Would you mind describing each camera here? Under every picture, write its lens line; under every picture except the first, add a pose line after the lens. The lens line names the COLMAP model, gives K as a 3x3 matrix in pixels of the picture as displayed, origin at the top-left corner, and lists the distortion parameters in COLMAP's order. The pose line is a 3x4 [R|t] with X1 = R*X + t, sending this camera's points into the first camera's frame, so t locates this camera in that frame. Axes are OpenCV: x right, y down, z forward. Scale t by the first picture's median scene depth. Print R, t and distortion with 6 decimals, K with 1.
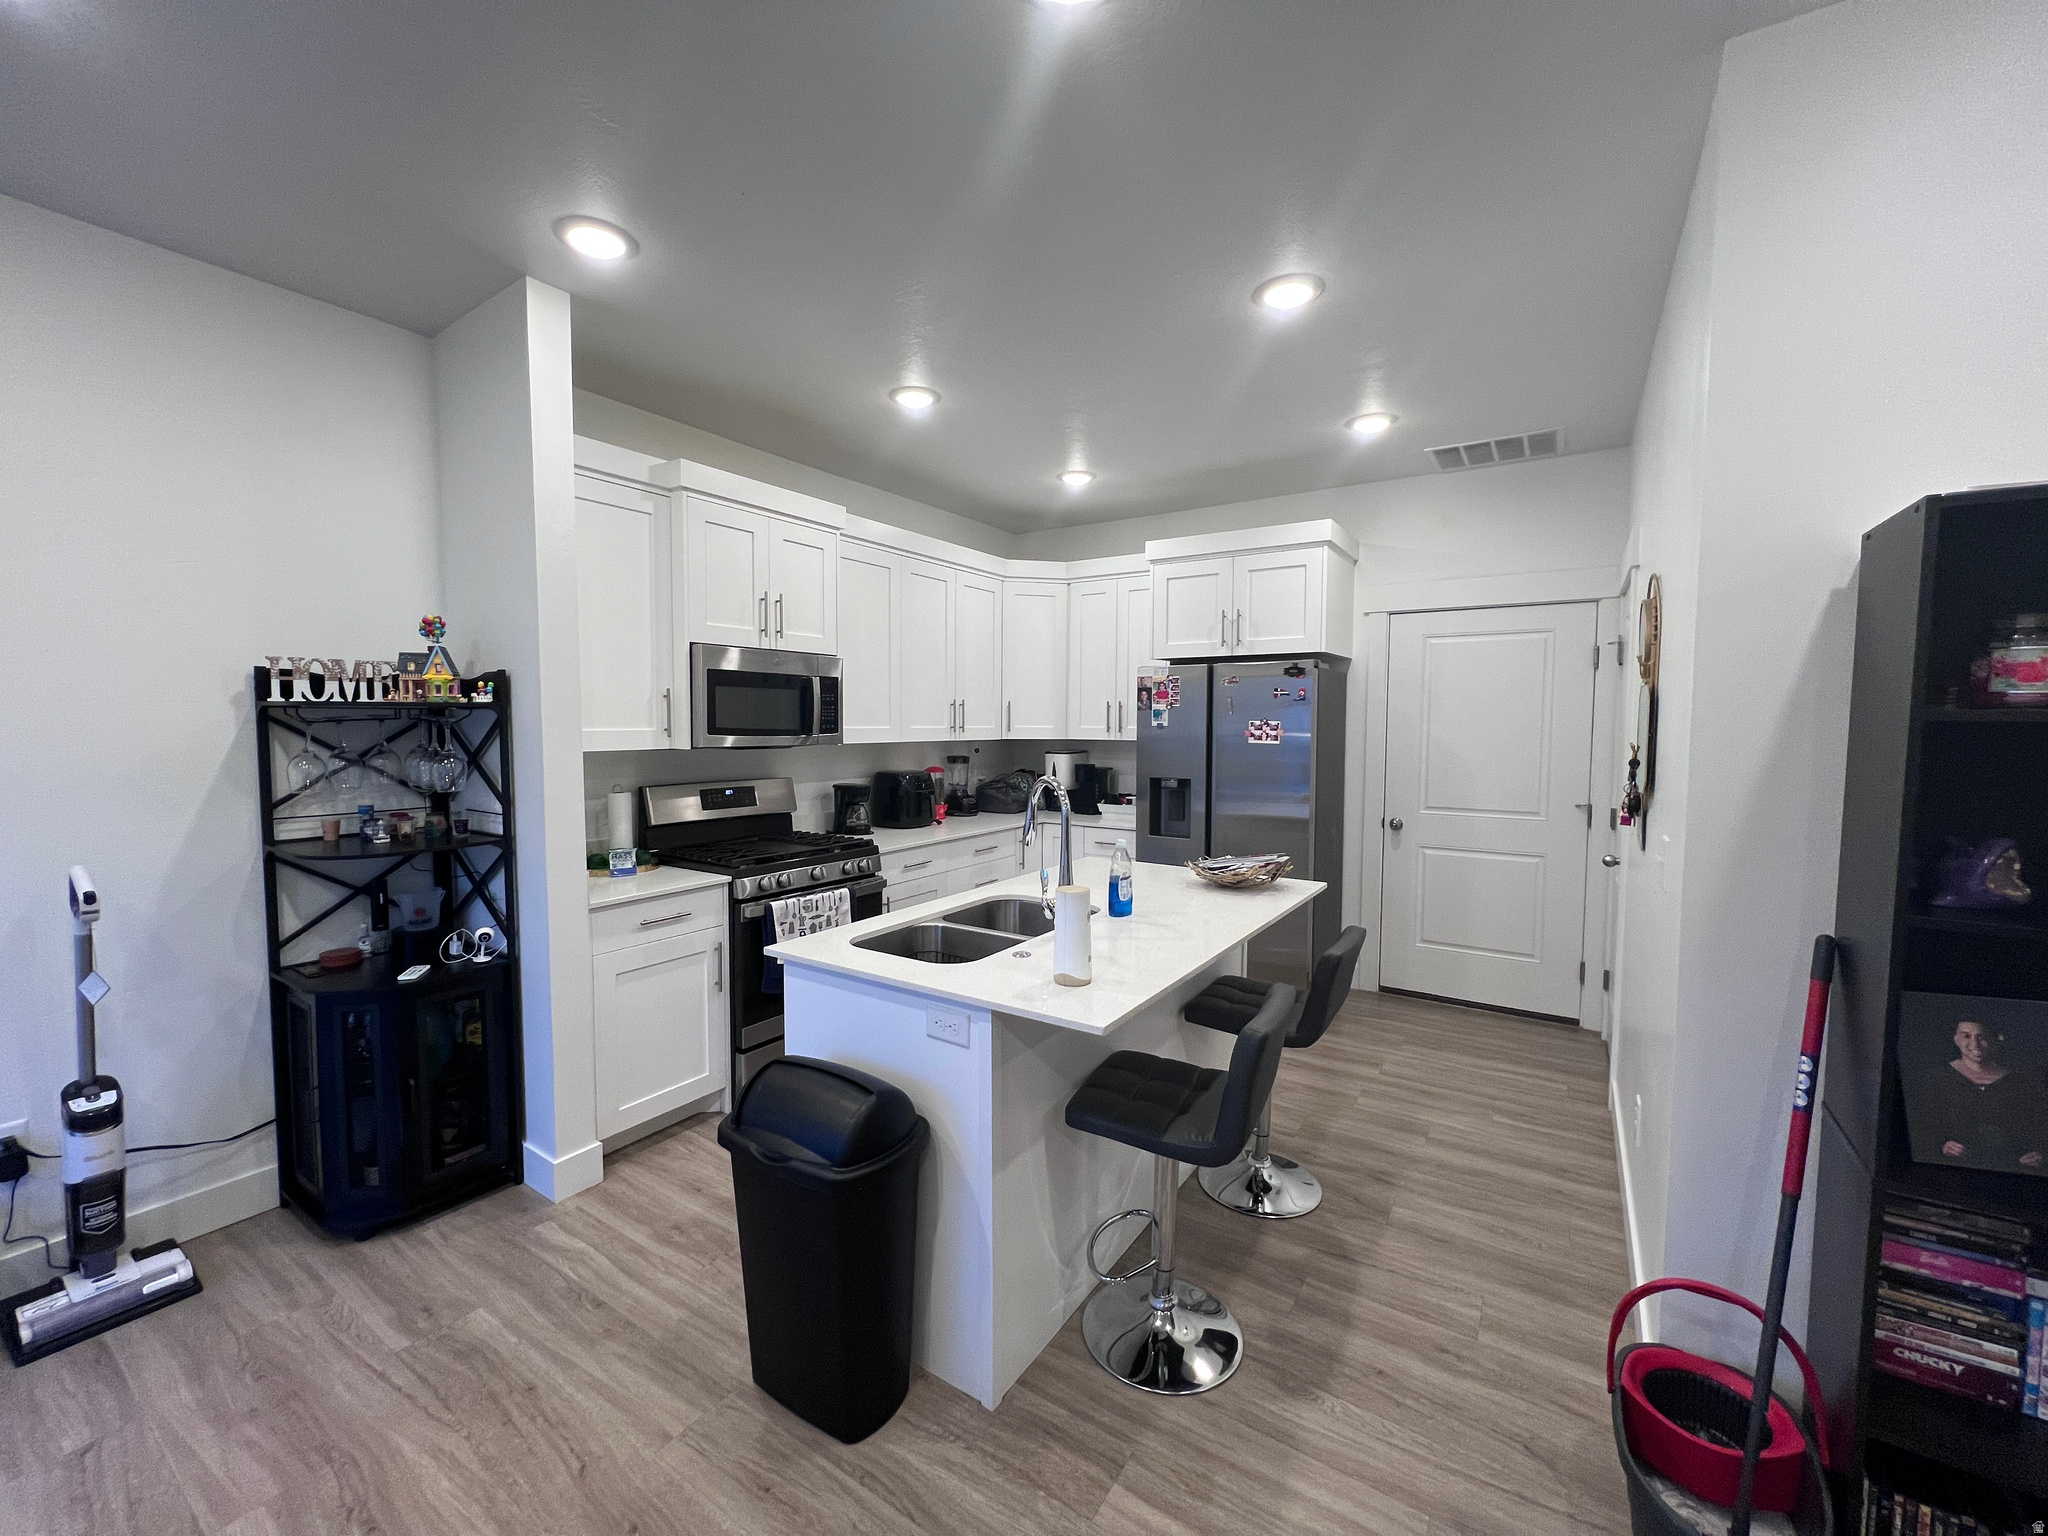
lens RADIAL K [[819.3, 0, 1024.0], [0, 819.3, 768.0], [0, 0, 1]] dist [-0.000054, 0.000181]
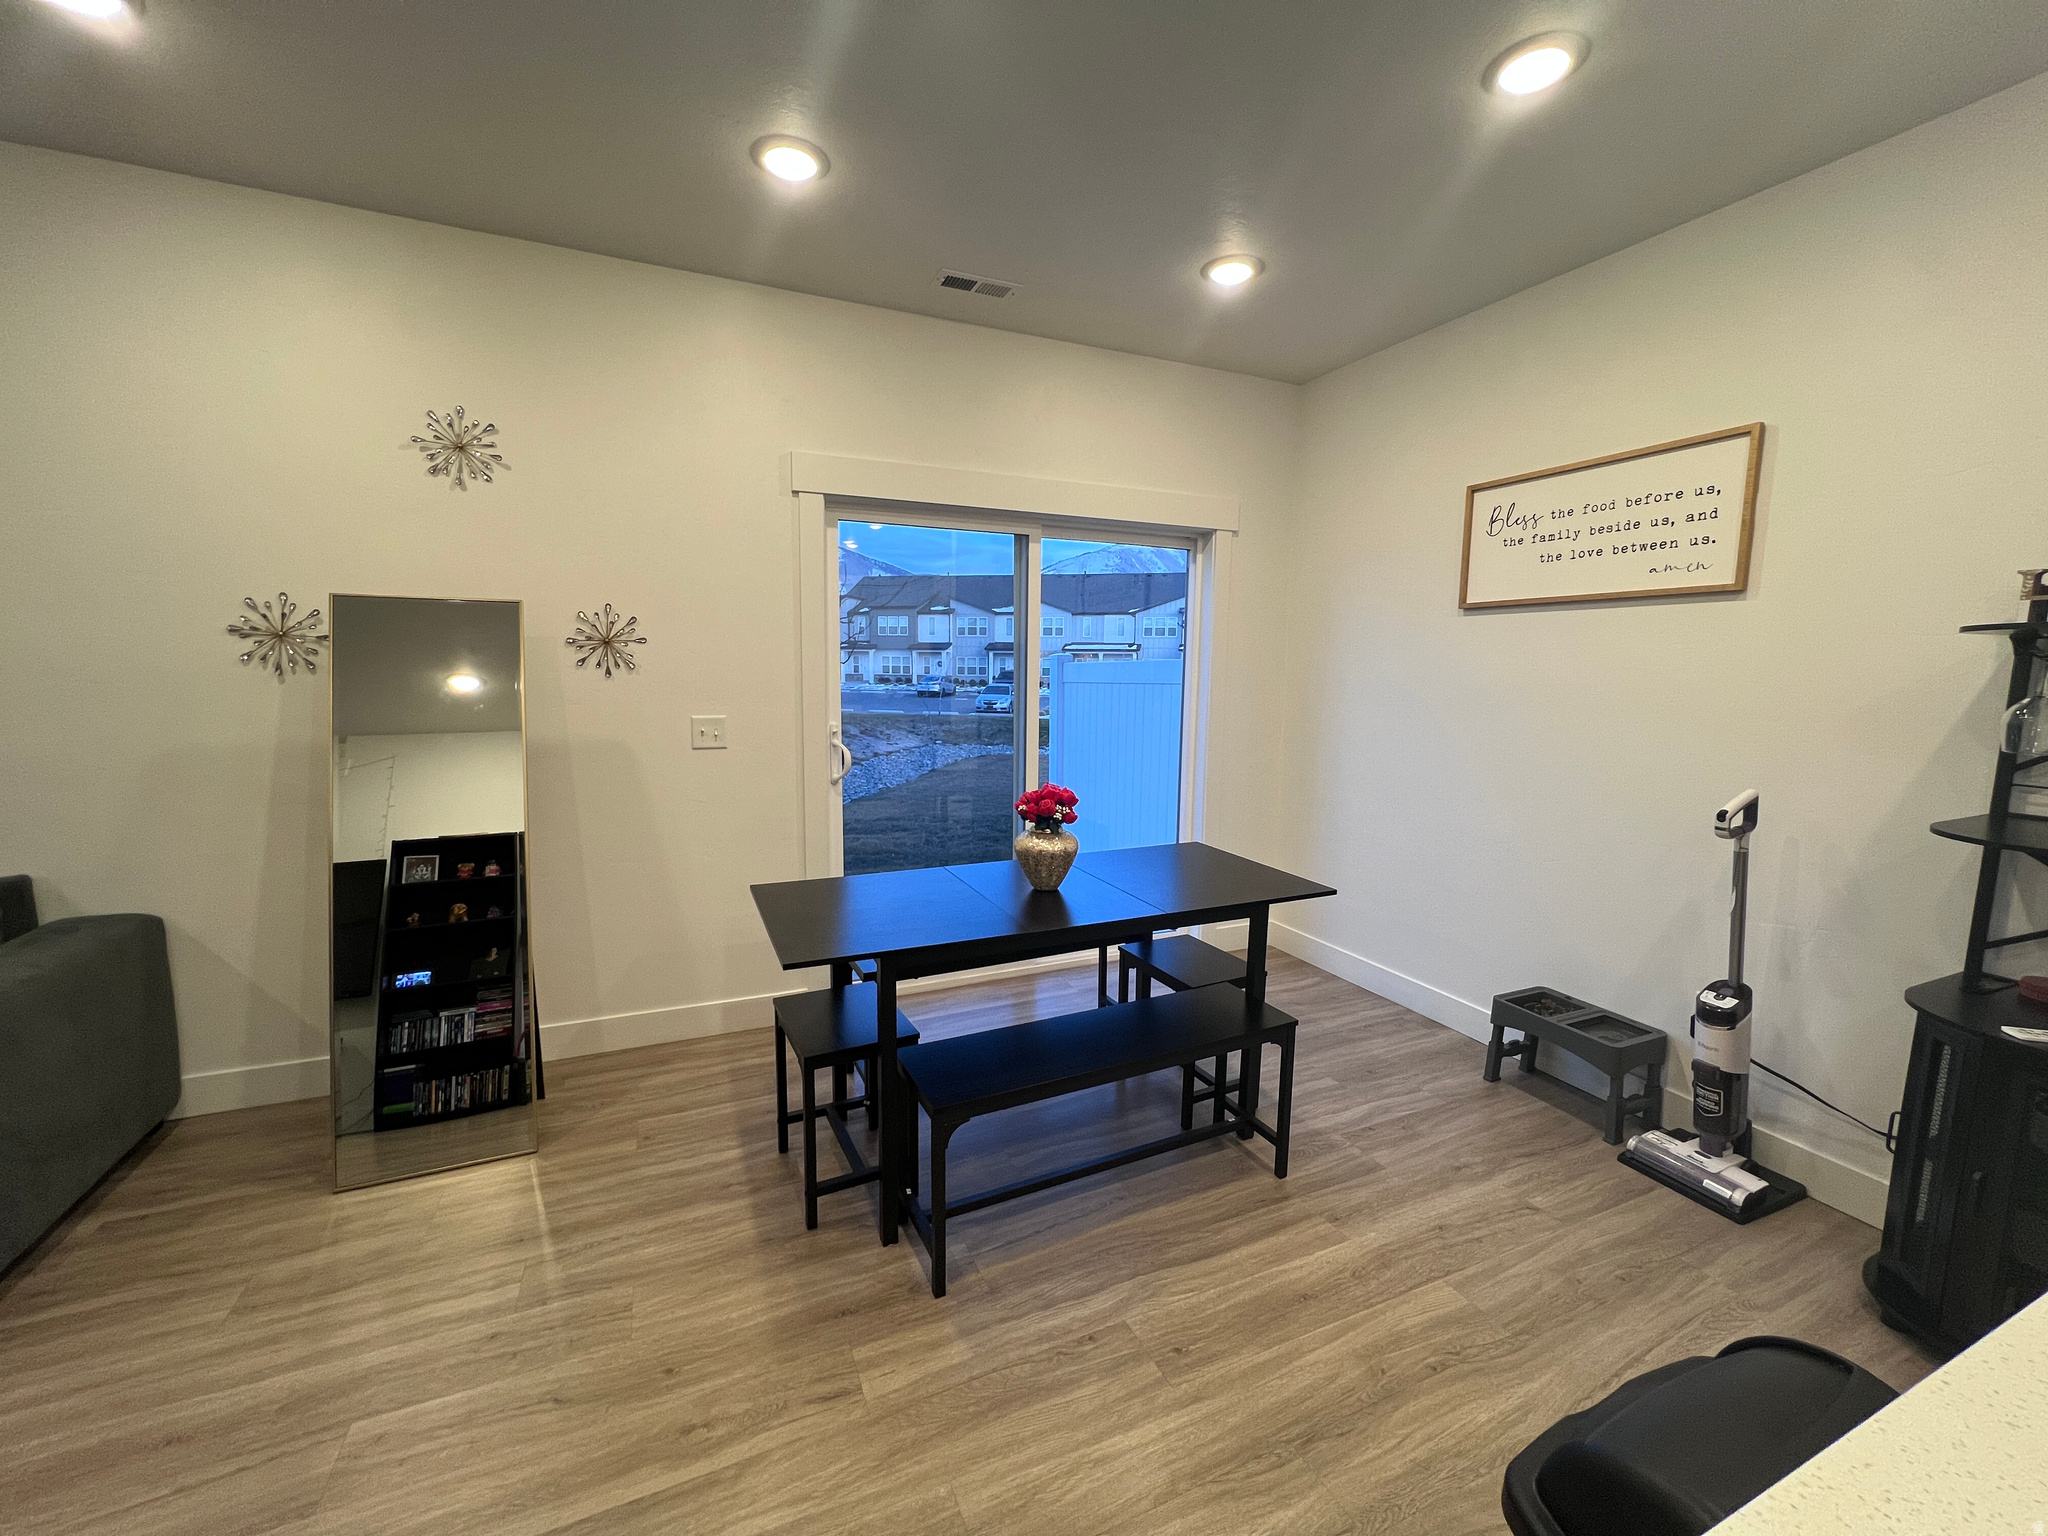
lens RADIAL K [[819.3, 0, 1024.0], [0, 819.3, 768.0], [0, 0, 1]] dist [-0.000054, 0.000181]
pose [[-0.537321, 0.095474, -0.837956, 0.274495], [-0.059220, 0.986848, 0.150412, -0.016059], [0.841296, 0.130443, -0.524600, 0.744869]]
